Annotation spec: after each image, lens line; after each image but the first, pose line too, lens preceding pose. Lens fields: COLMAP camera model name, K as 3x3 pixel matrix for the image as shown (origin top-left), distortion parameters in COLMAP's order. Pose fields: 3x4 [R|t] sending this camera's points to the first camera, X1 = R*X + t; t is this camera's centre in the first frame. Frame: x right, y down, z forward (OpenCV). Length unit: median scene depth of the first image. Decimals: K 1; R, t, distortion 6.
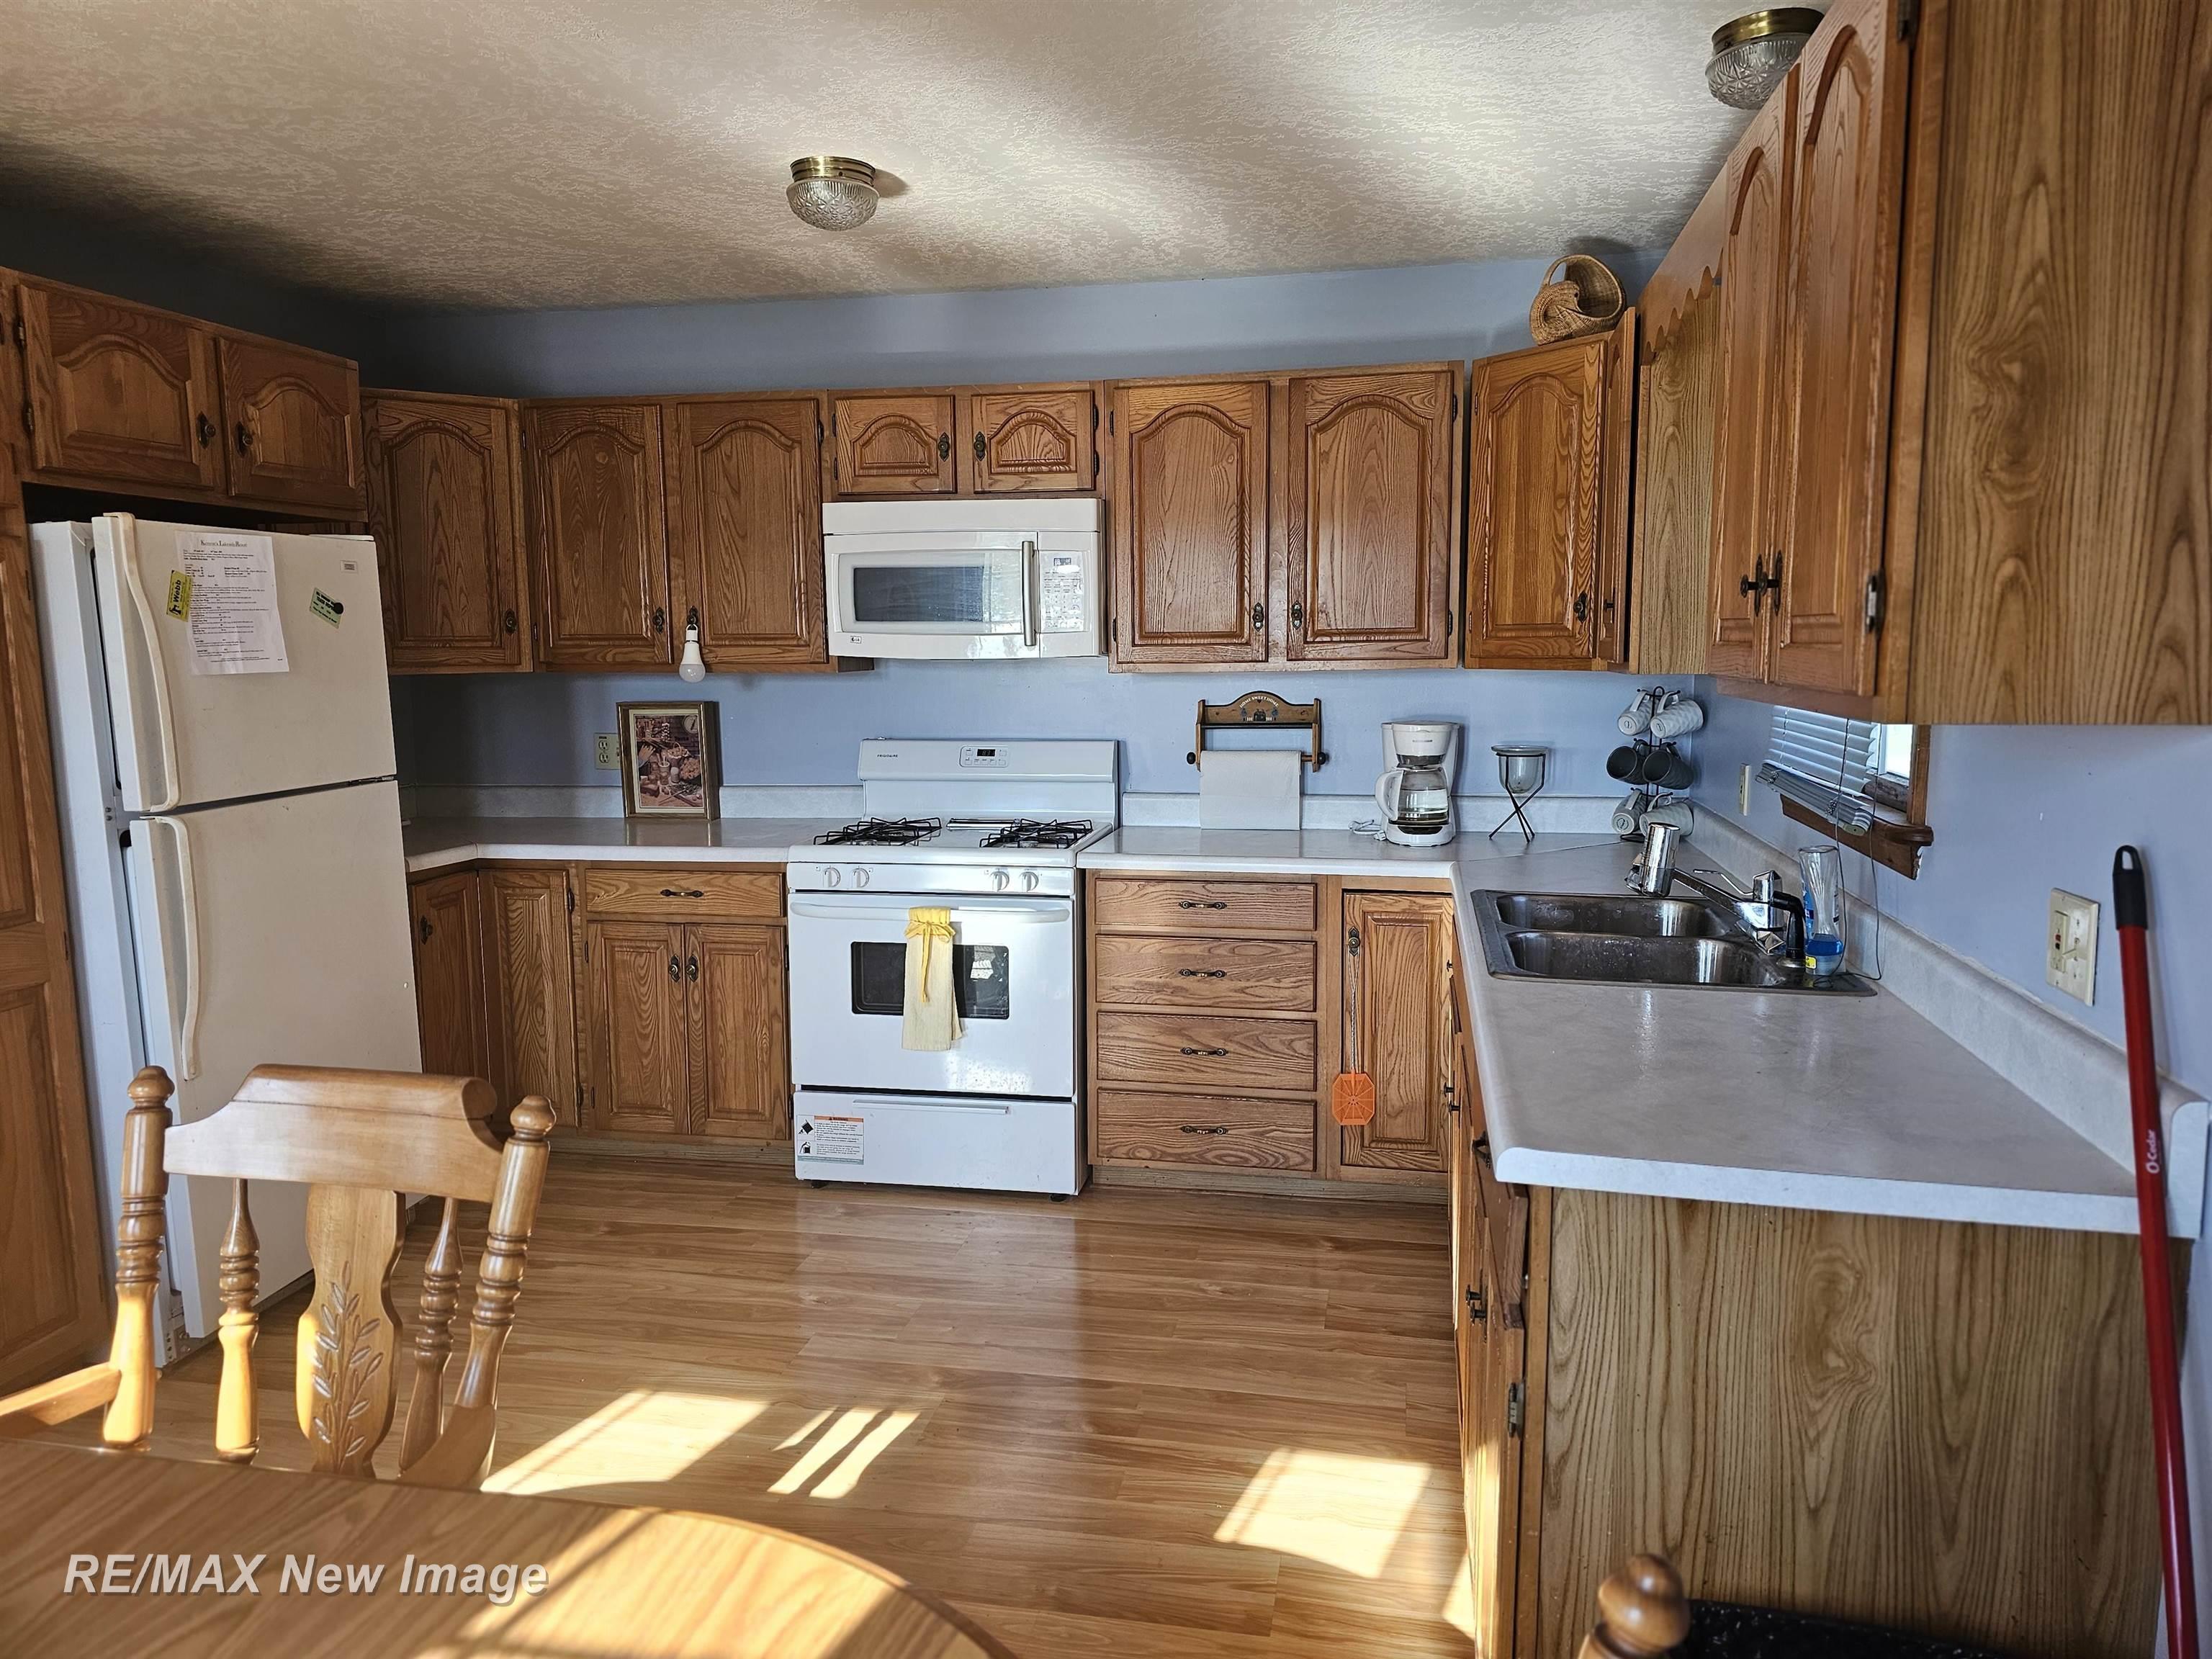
lens RADIAL K [[1489.7, 0, 1106.1], [0, 1489.7, 813.6], [0, 0, 1]] dist [0.067895, -0.000924]
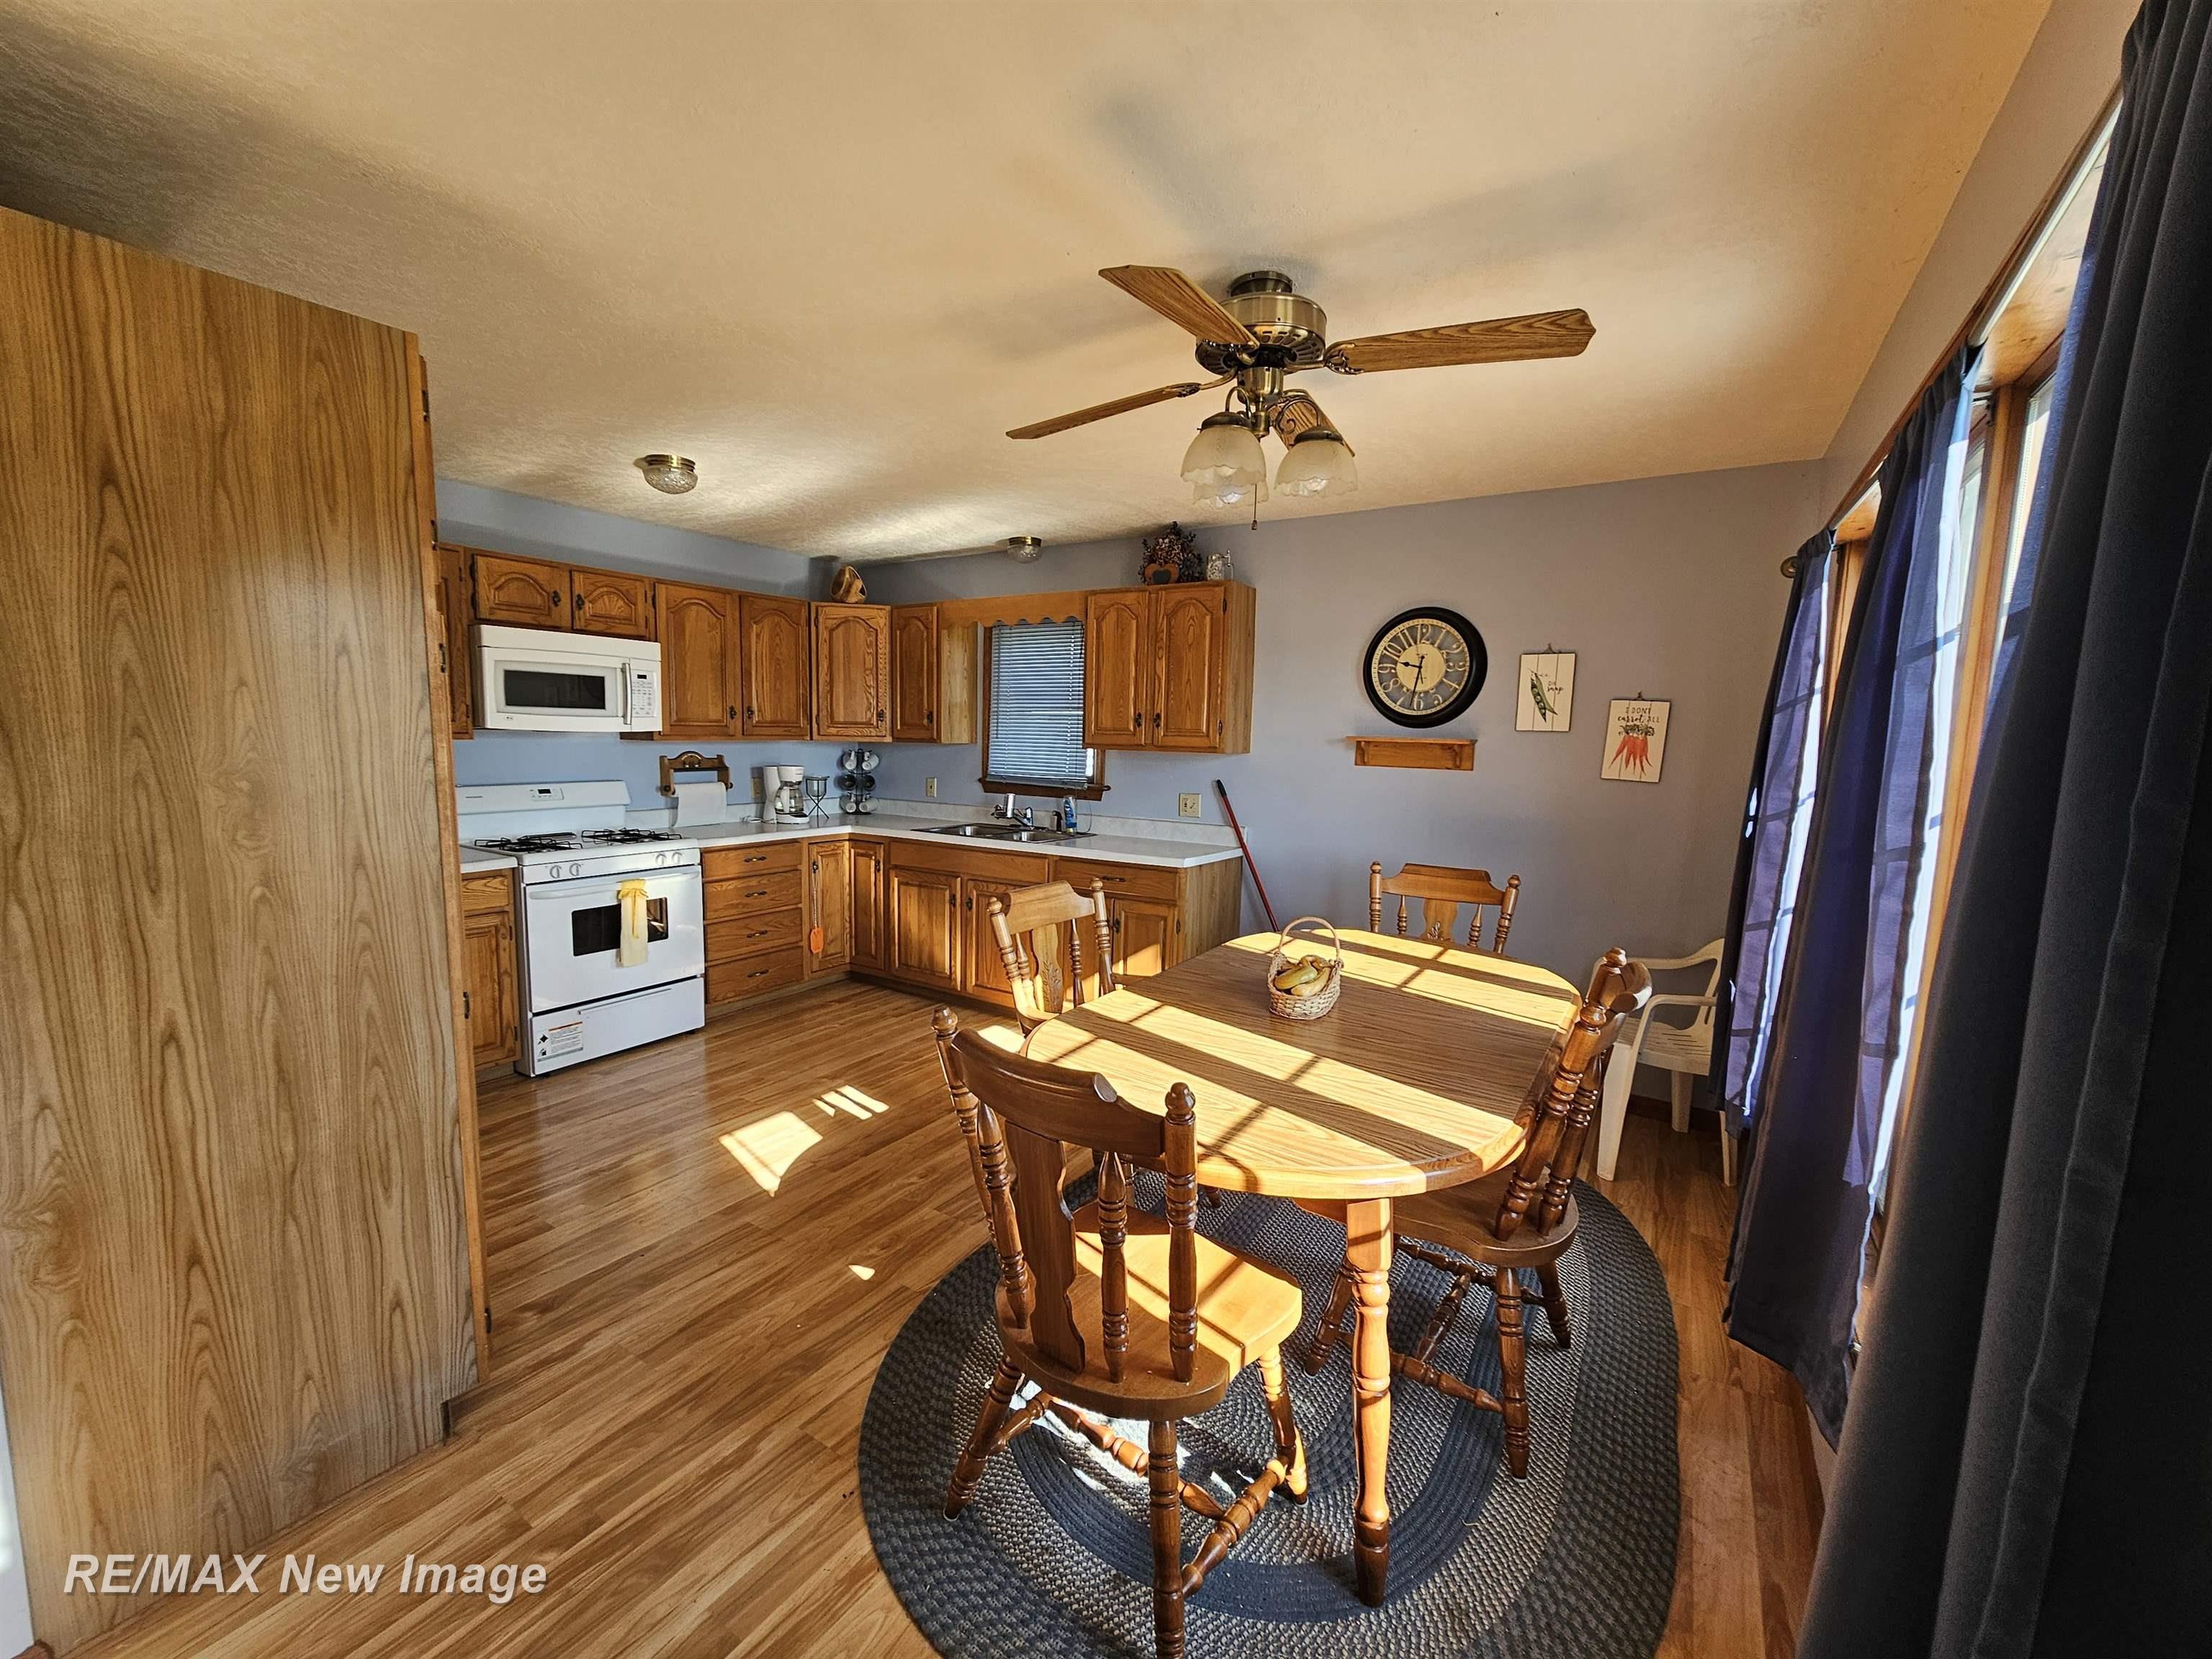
lens RADIAL K [[917.7, 0, 1098.3], [0, 917.7, 836.4], [0, 0, 1]] dist [0.000345, -0.000079]
pose [[0.367283, -0.089443, 0.925799, -0.873898], [0.085351, 0.994407, 0.062211, -0.005356], [-0.926185, 0.056169, 0.372863, 0.121342]]
